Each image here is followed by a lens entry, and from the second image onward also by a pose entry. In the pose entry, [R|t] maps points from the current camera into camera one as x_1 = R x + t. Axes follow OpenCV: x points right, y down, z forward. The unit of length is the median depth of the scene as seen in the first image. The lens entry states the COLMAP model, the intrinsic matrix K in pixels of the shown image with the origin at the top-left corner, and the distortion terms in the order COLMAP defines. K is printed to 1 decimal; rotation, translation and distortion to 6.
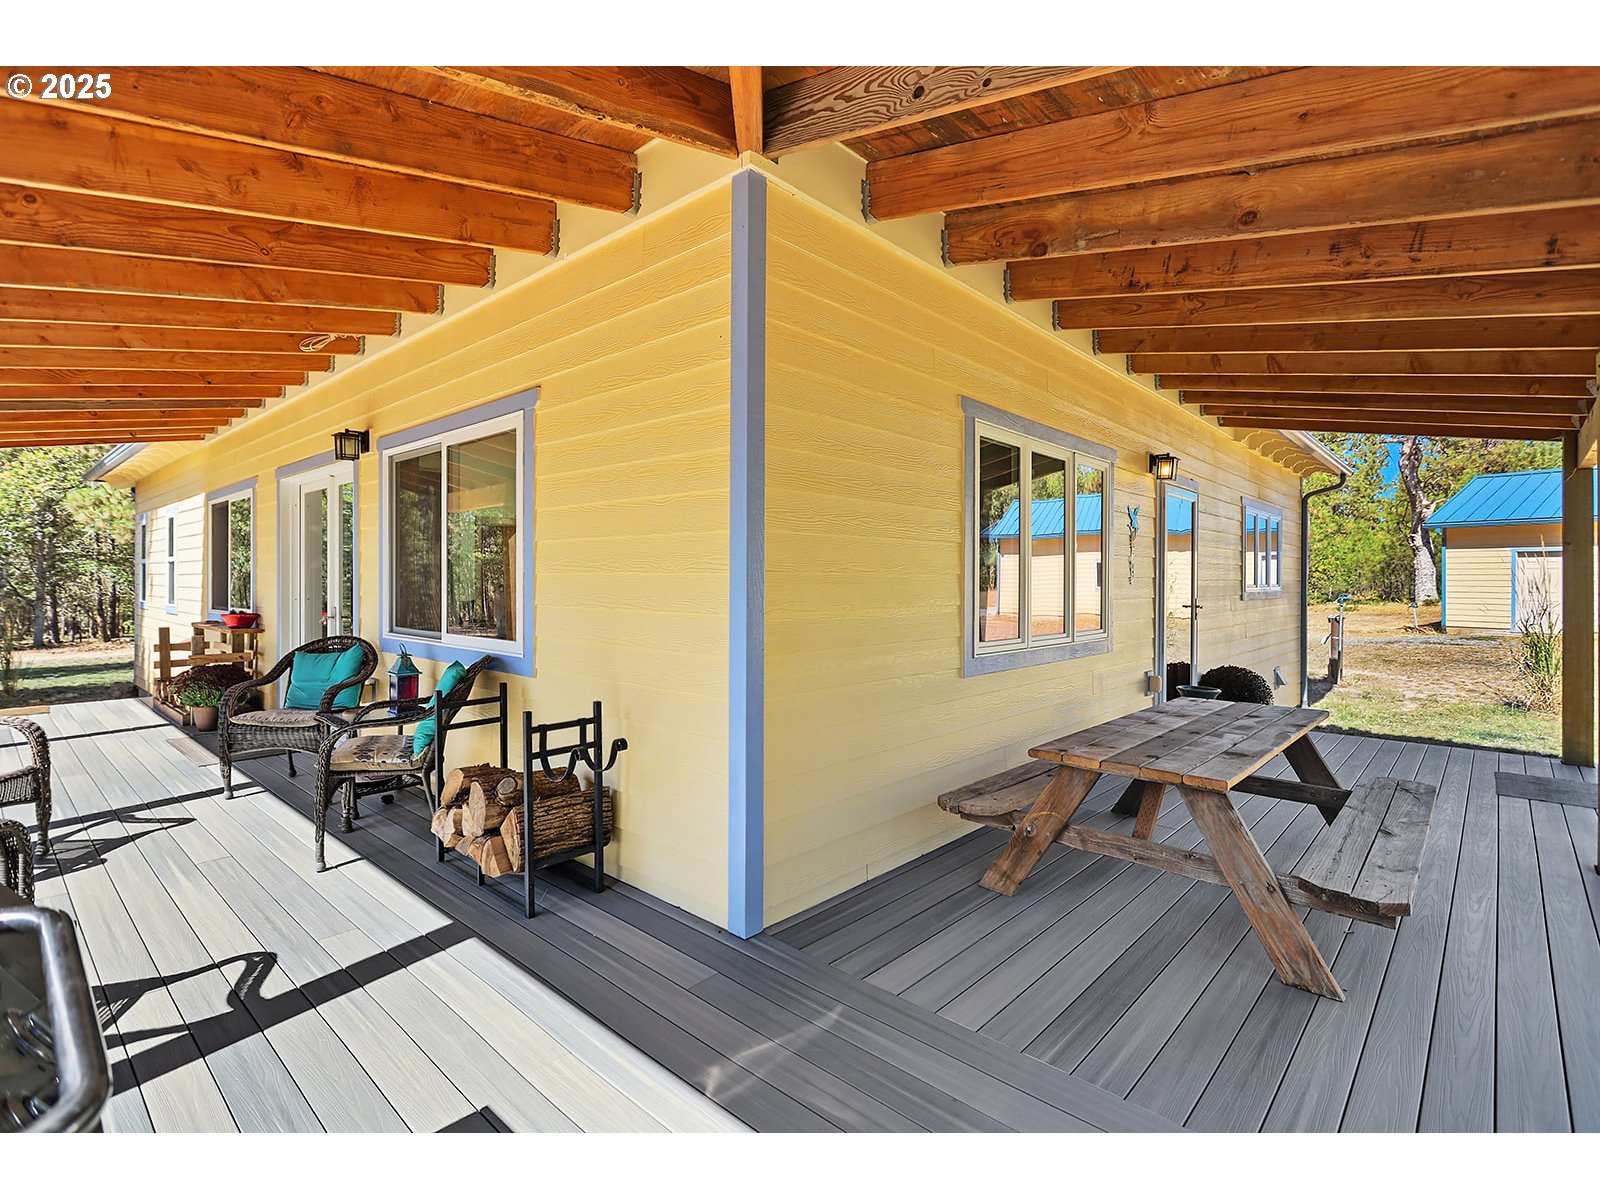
lens RADIAL K [[767.7, 0, 800.0], [0, 767.7, 600.0], [0, 0, 1]] dist [0.000320, 0.000876]
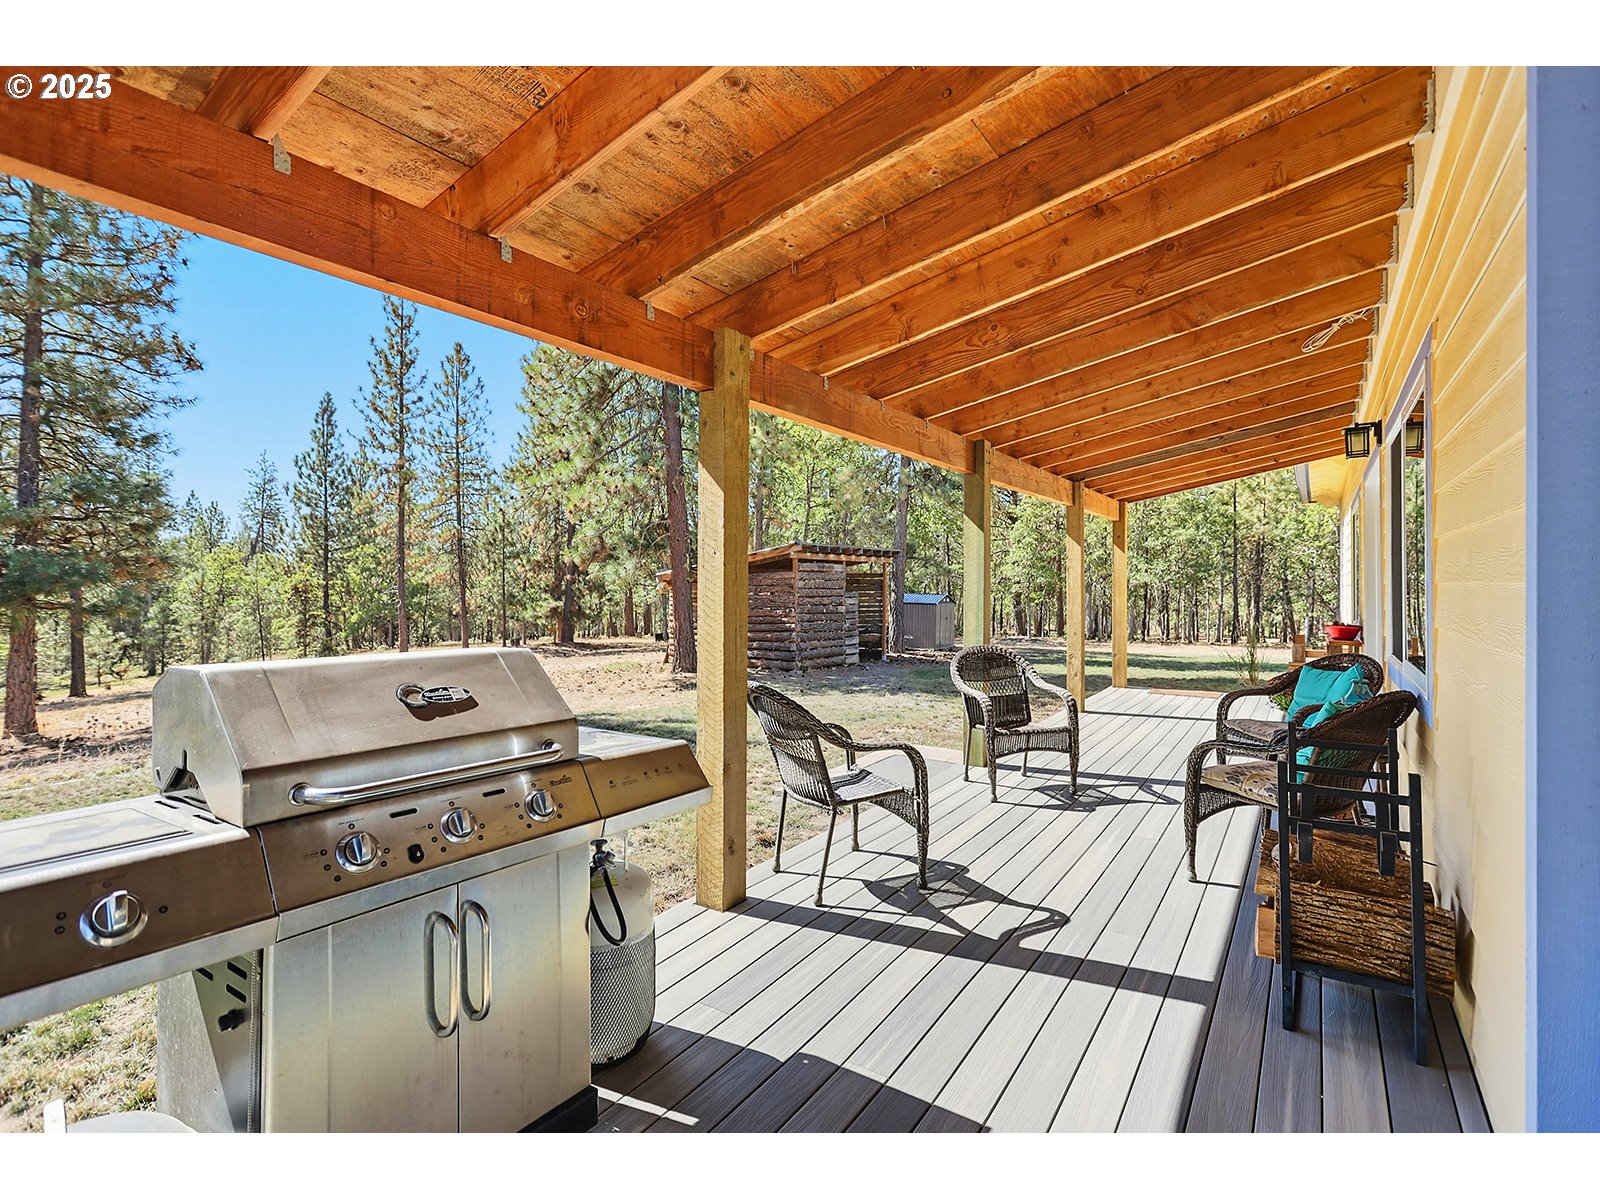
lens RADIAL K [[767.7, 0, 800.0], [0, 767.7, 600.0], [0, 0, 1]] dist [0.000320, 0.000876]
pose [[0.147843, 0.015142, -0.988895, 0.355181], [-0.029801, 0.999497, 0.010849, -0.012679], [0.988562, 0.027867, 0.148219, 0.407574]]
